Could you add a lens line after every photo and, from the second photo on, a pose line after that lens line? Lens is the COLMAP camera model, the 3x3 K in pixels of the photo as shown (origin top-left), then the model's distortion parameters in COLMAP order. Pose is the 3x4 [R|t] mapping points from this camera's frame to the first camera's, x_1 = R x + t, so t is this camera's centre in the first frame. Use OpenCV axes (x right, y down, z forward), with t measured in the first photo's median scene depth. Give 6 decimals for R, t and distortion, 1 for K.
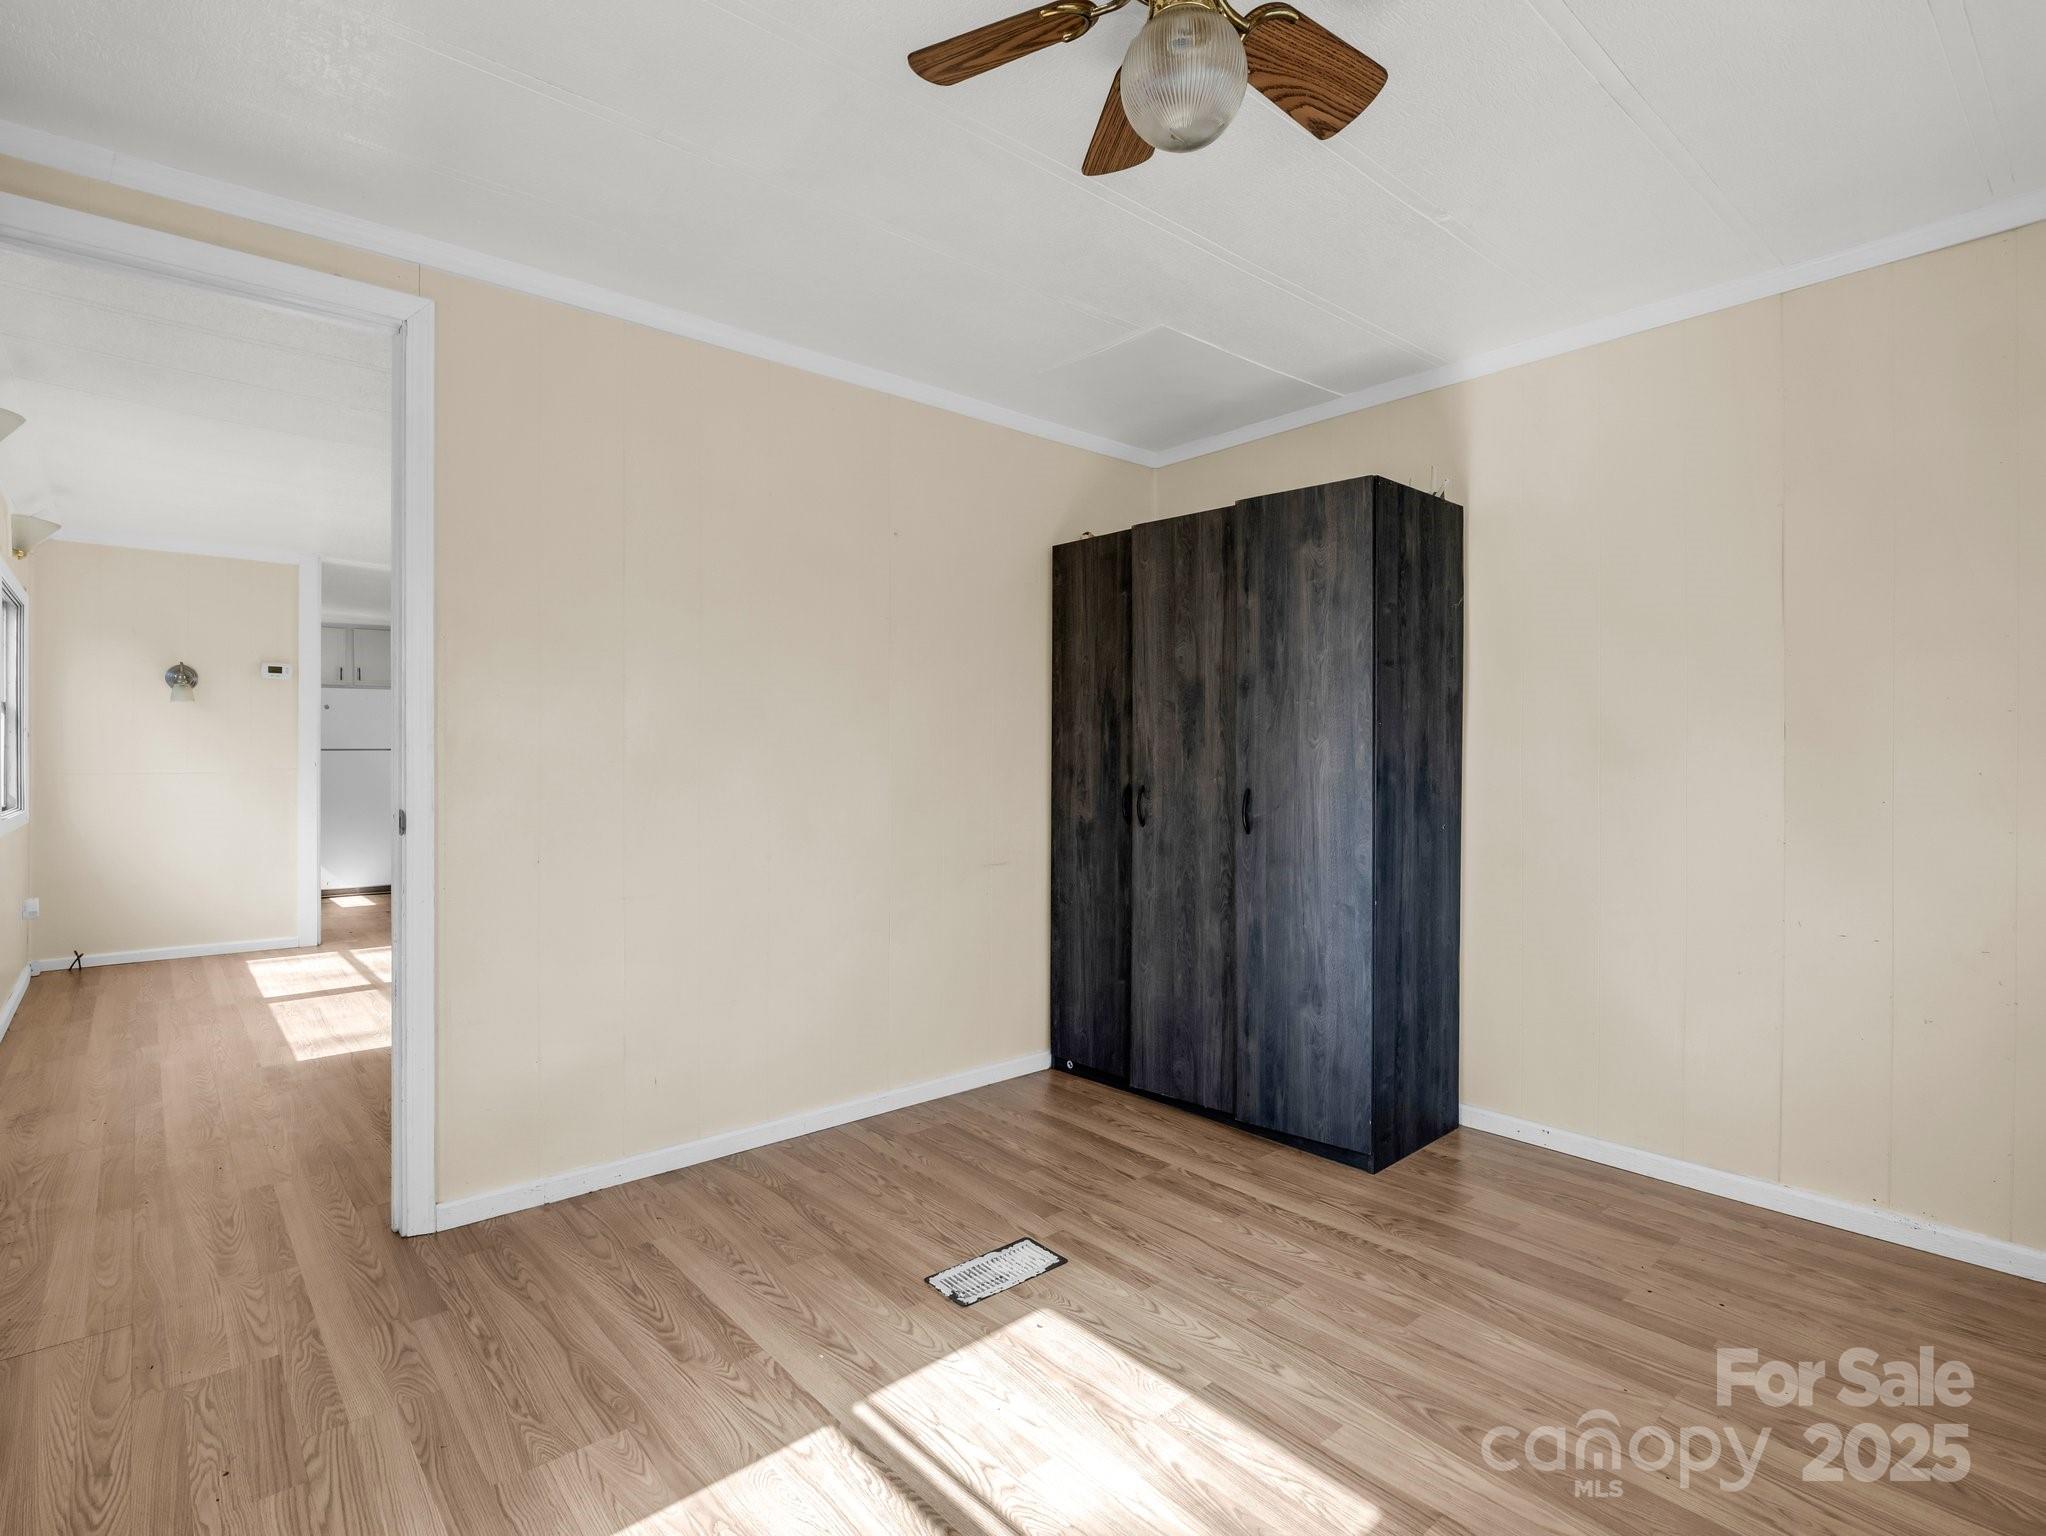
lens RADIAL K [[1005.4, 0, 998.5], [0, 1005.4, 763.1], [0, 0, 1]] dist [0.001279, -0.007510]
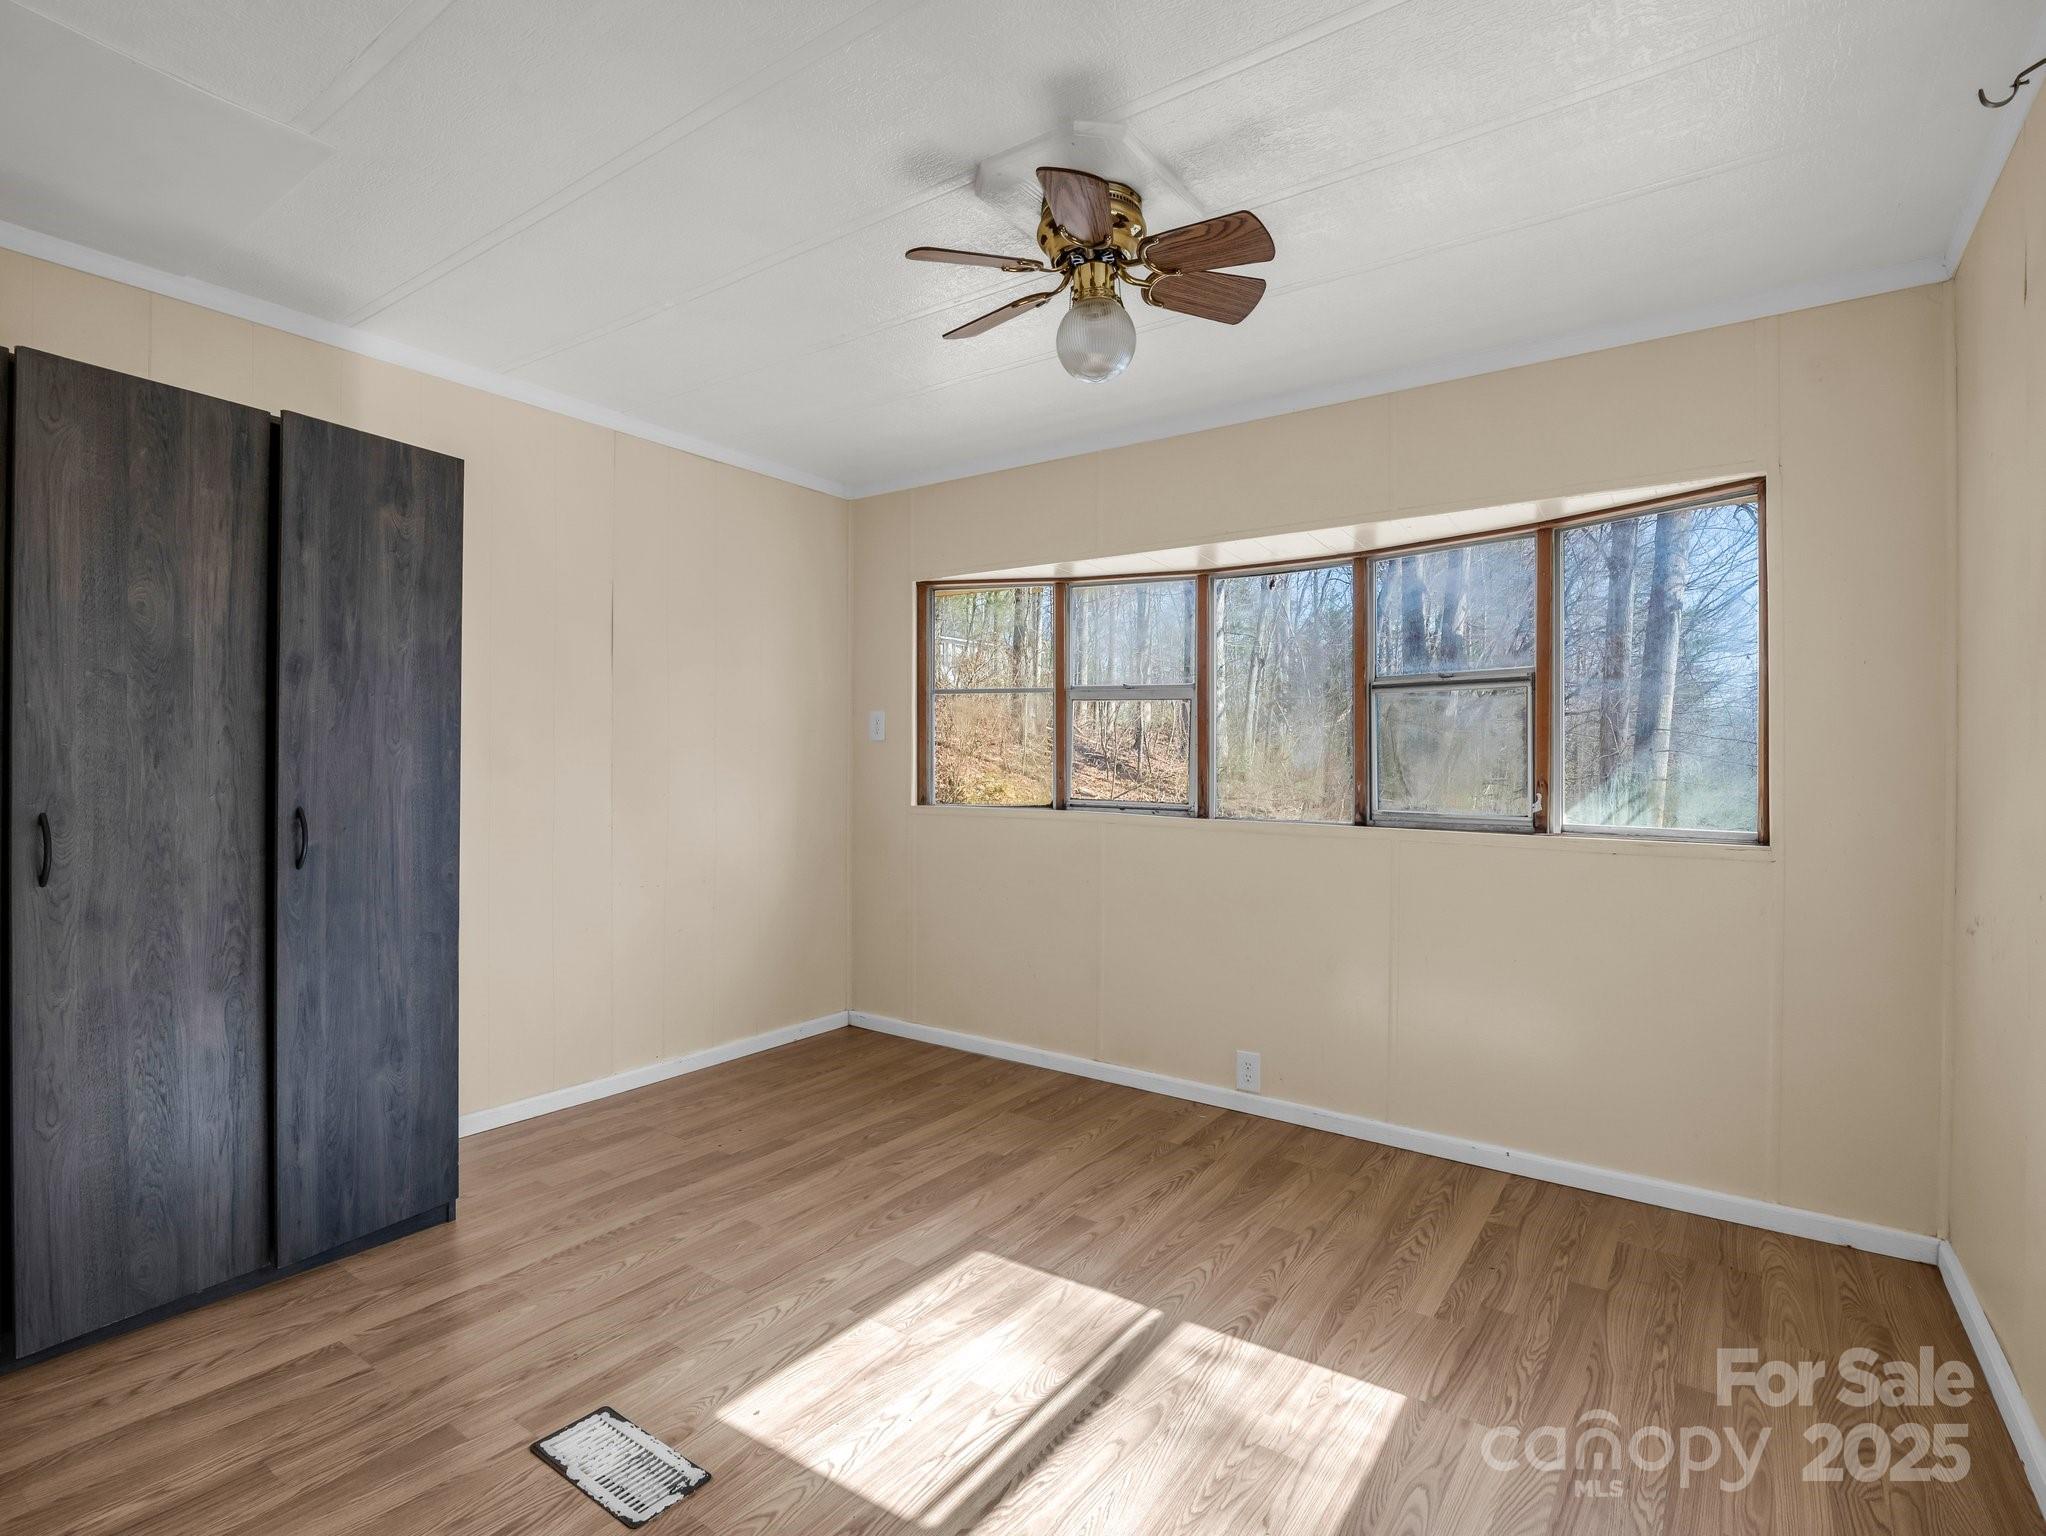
lens RADIAL K [[1005.4, 0, 998.5], [0, 1005.4, 763.1], [0, 0, 1]] dist [0.001279, -0.007510]
pose [[-0.220916, 0.000463, 0.975293, -0.662364], [-0.001764, 0.999998, -0.000874, -0.008468], [-0.975291, -0.001913, -0.220915, 0.754099]]
